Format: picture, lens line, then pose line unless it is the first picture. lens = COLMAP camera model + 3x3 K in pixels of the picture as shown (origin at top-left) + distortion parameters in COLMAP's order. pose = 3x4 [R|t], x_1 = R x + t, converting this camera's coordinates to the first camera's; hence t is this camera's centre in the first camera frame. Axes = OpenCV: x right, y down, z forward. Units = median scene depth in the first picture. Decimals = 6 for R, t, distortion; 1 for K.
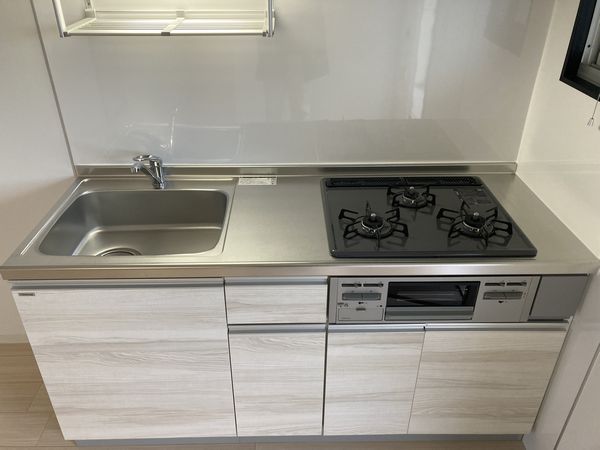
lens RADIAL K [[481.5, 0, 300.0], [0, 481.5, 225.0], [0, 0, 1]] dist [0.001241, 0.006219]
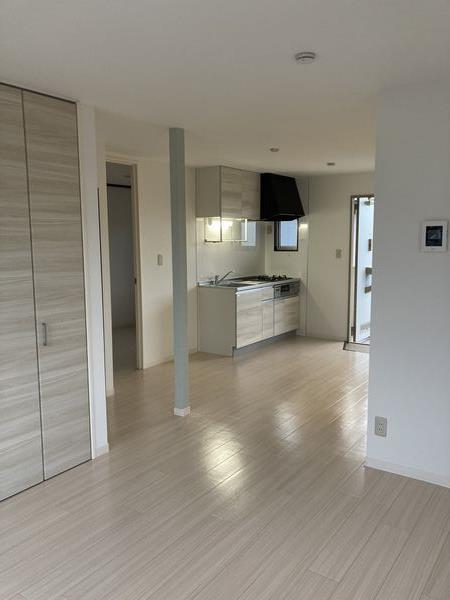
lens RADIAL K [[481.5, 0, 225.0], [0, 481.5, 300.0], [0, 0, 1]] dist [0.001241, 0.006219]
pose [[0.598071, -0.104735, 0.794570, -3.548953], [0.417039, 0.887294, -0.196948, 0.856053], [-0.684390, 0.449156, 0.574343, -1.176765]]
